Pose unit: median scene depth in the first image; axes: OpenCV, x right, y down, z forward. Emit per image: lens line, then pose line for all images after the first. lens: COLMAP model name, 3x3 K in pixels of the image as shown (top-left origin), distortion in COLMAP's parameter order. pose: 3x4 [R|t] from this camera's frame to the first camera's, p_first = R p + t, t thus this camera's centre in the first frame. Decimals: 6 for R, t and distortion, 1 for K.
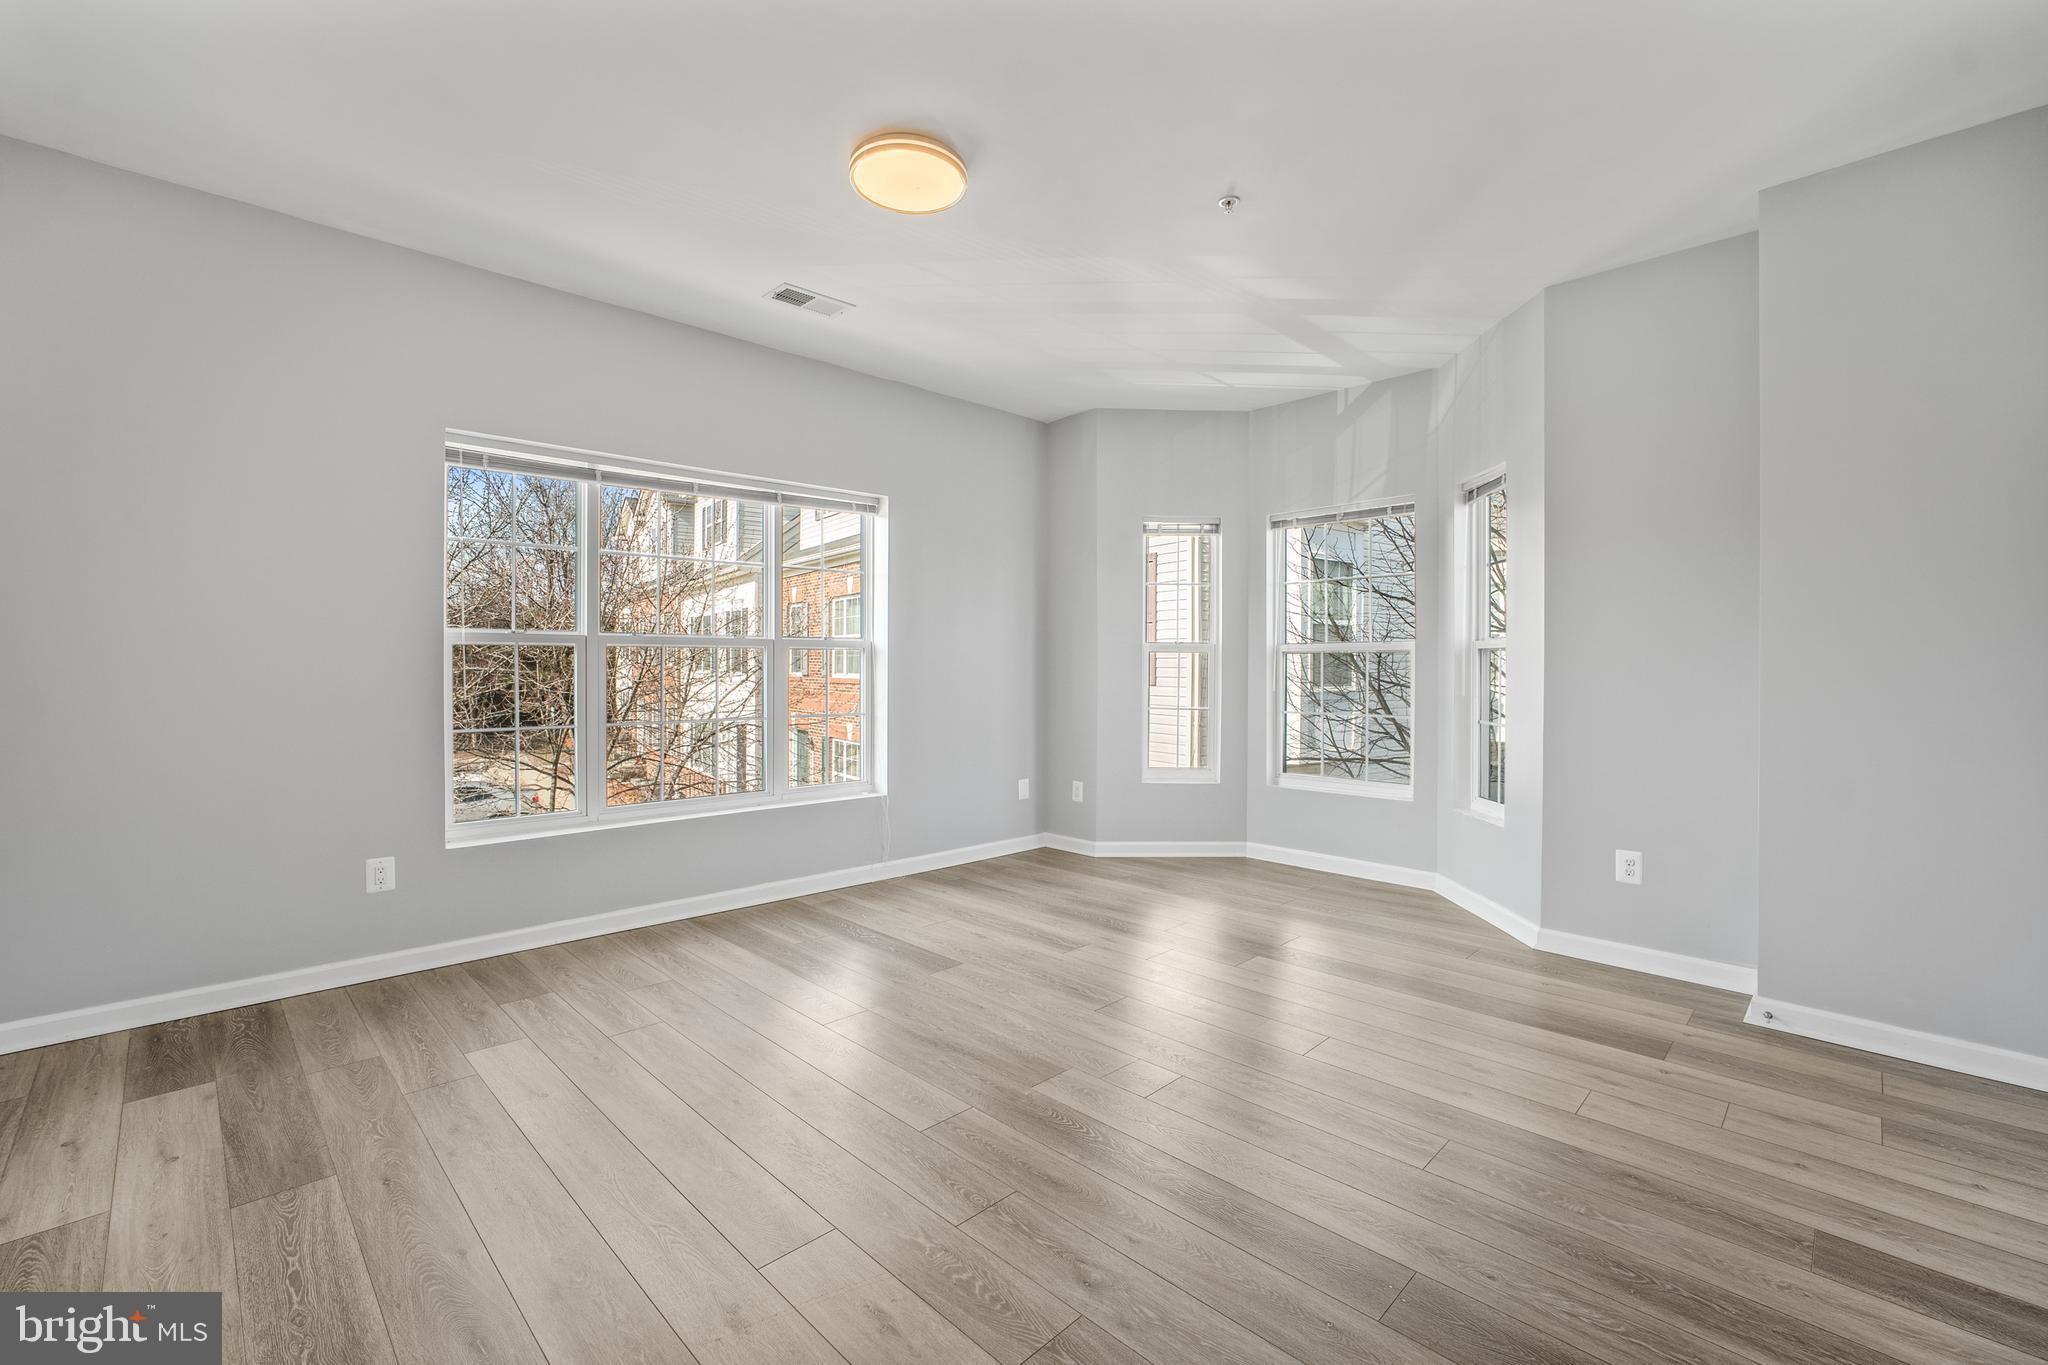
lens RADIAL K [[871.2, 0, 1031.9], [0, 871.2, 687.5], [0, 0, 1]] dist [-0.026140, 0.006440]
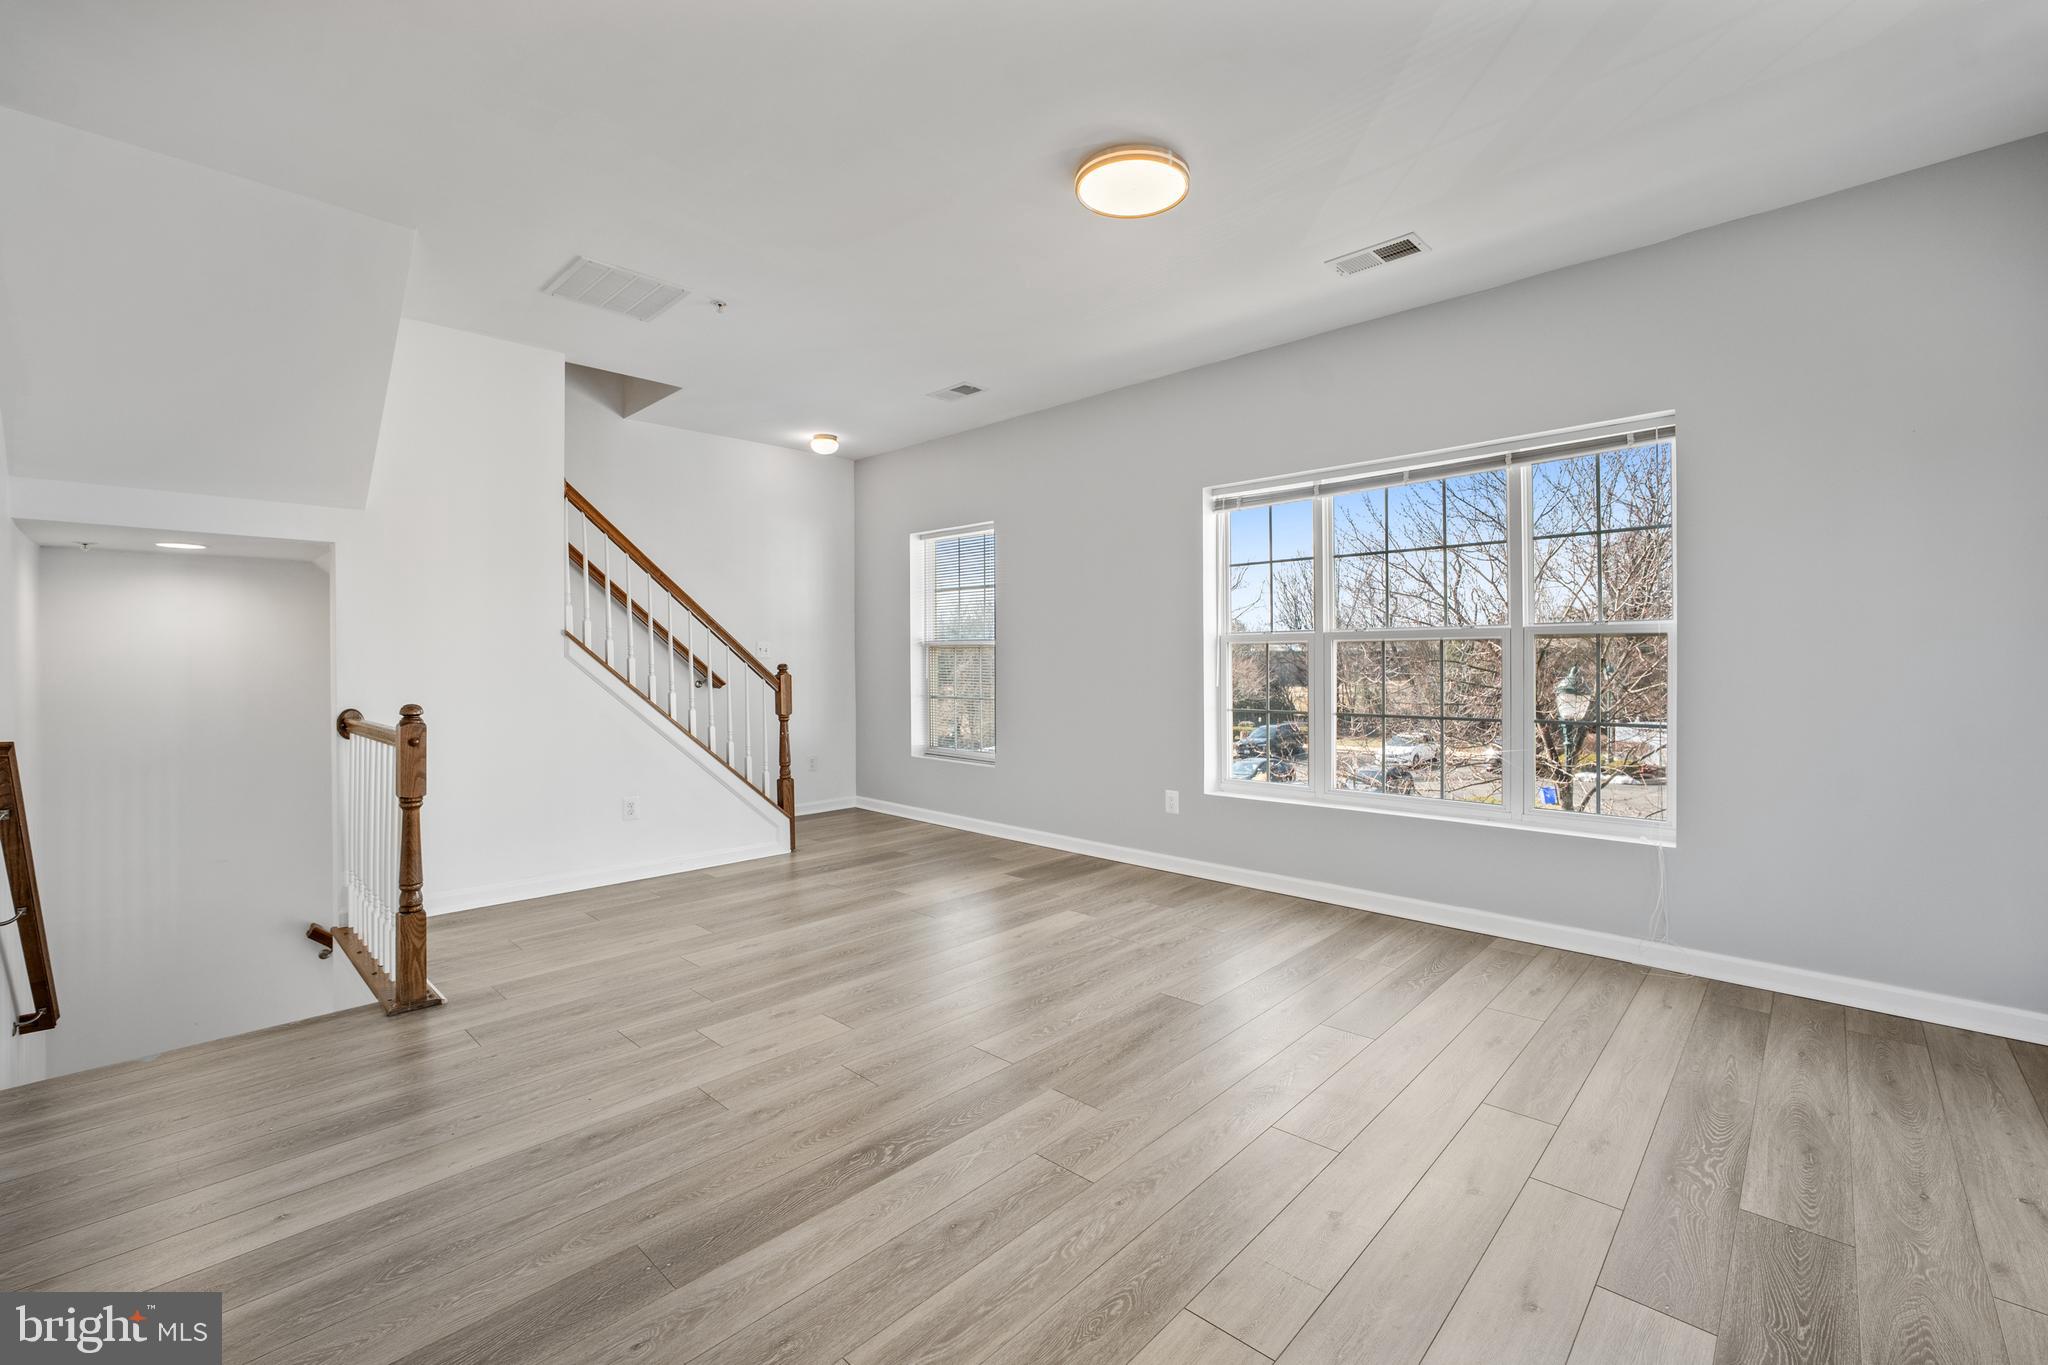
lens RADIAL K [[874.7, 0, 1018.0], [0, 874.7, 692.0], [0, 0, 1]] dist [-0.039979, 0.016316]
pose [[0.008580, 0.030318, -0.999503, 0.752220], [-0.017357, 0.999394, 0.030166, -0.012108], [0.999813, 0.017090, 0.009101, 0.737309]]
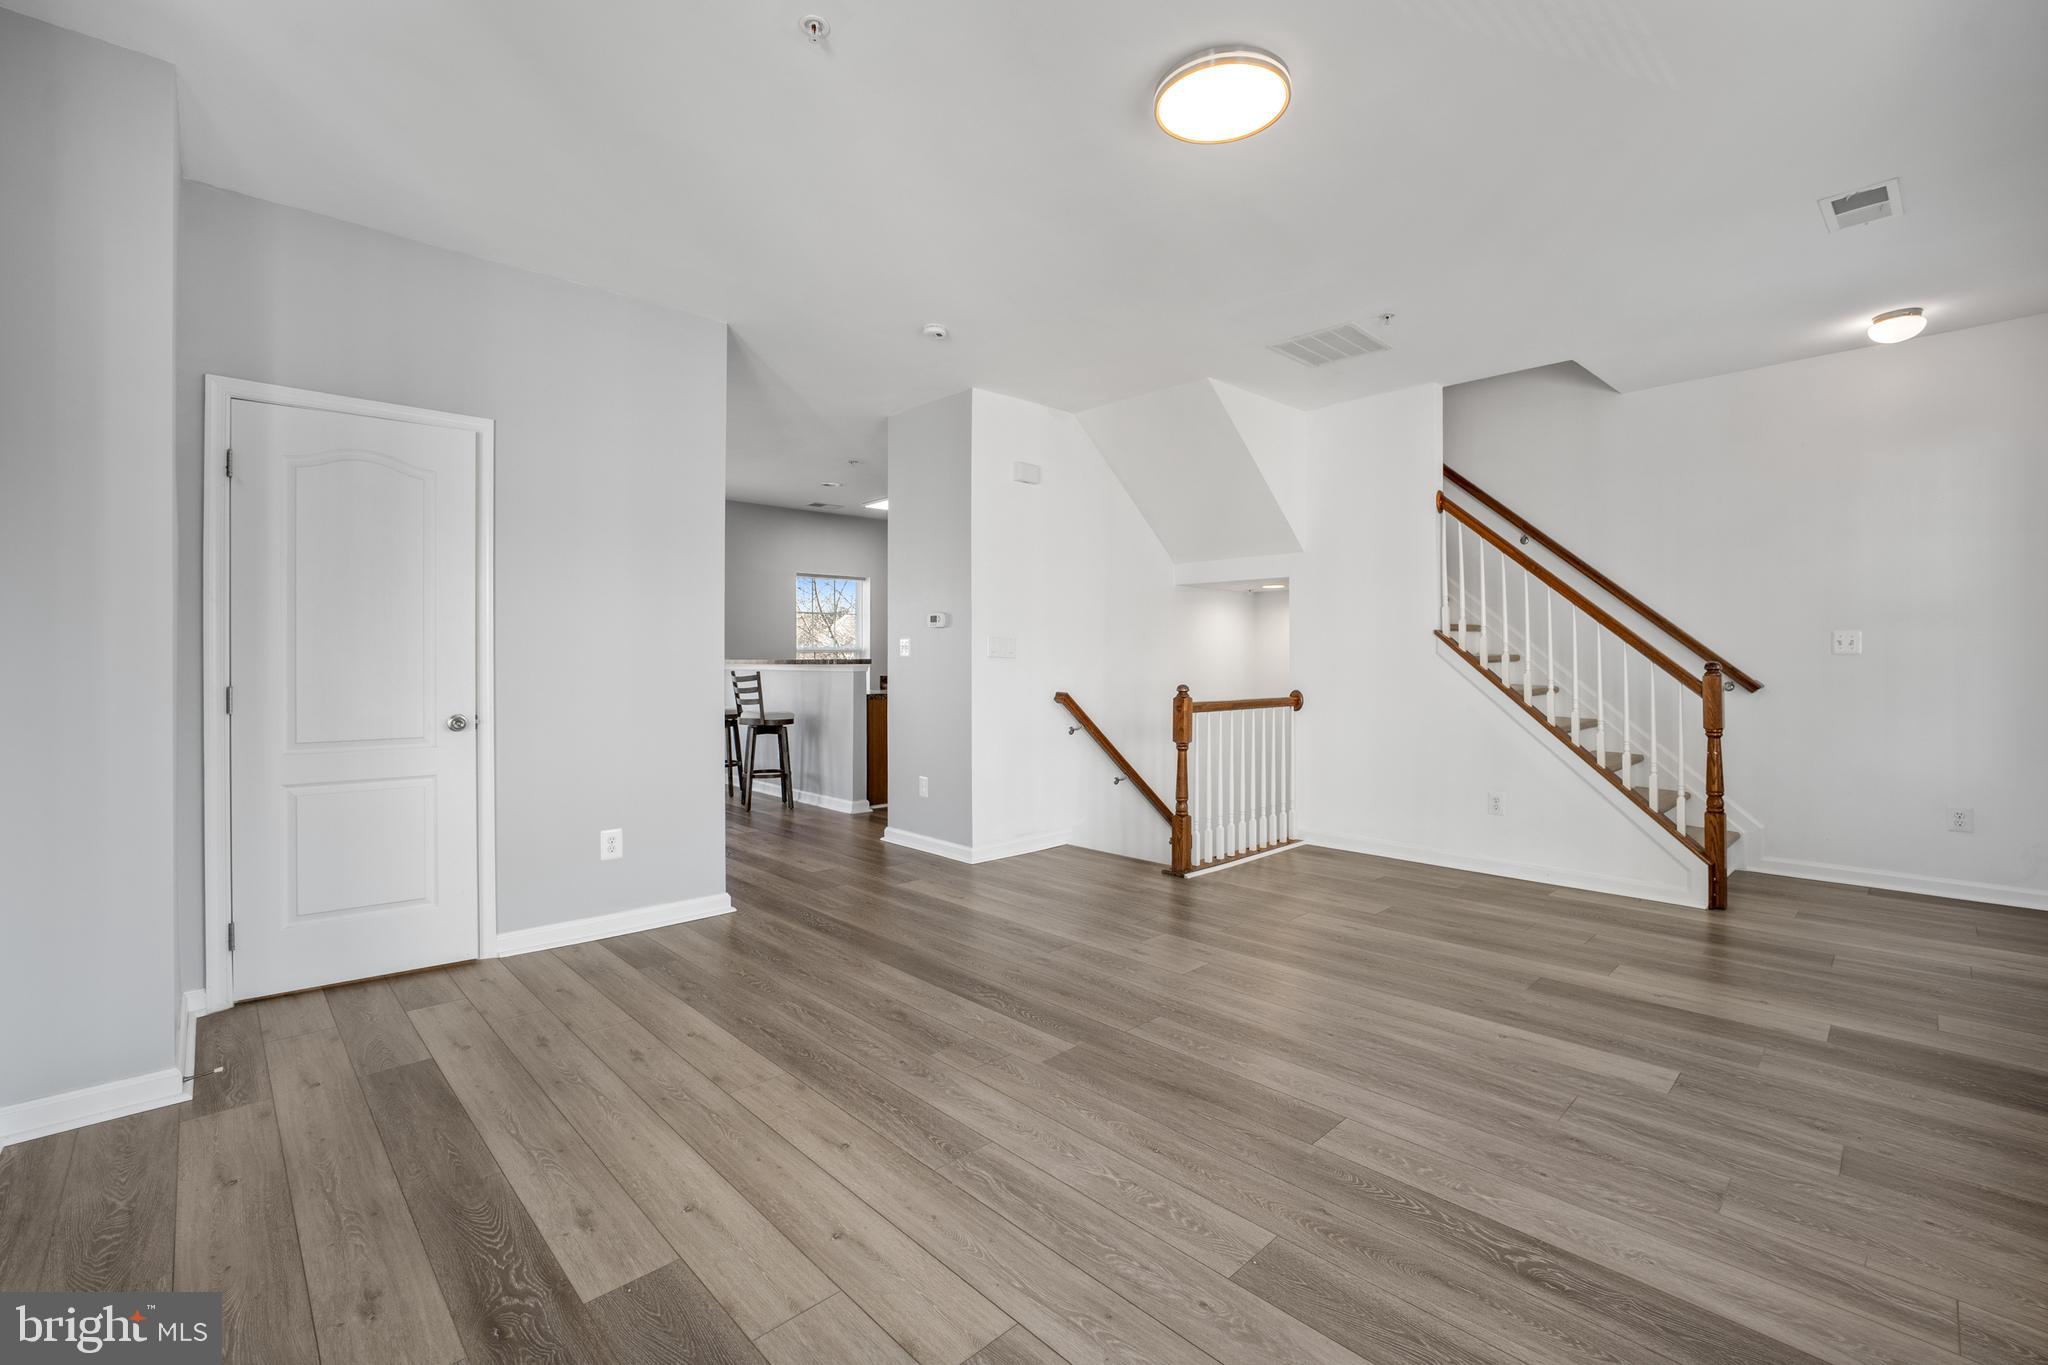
lens RADIAL K [[871.2, 0, 1031.9], [0, 871.2, 687.5], [0, 0, 1]] dist [-0.026140, 0.006440]
pose [[-0.999621, -0.003390, 0.027330, 0.021016], [-0.001830, 0.998377, 0.056924, -0.039265], [-0.027478, 0.056853, -0.998004, 1.610040]]
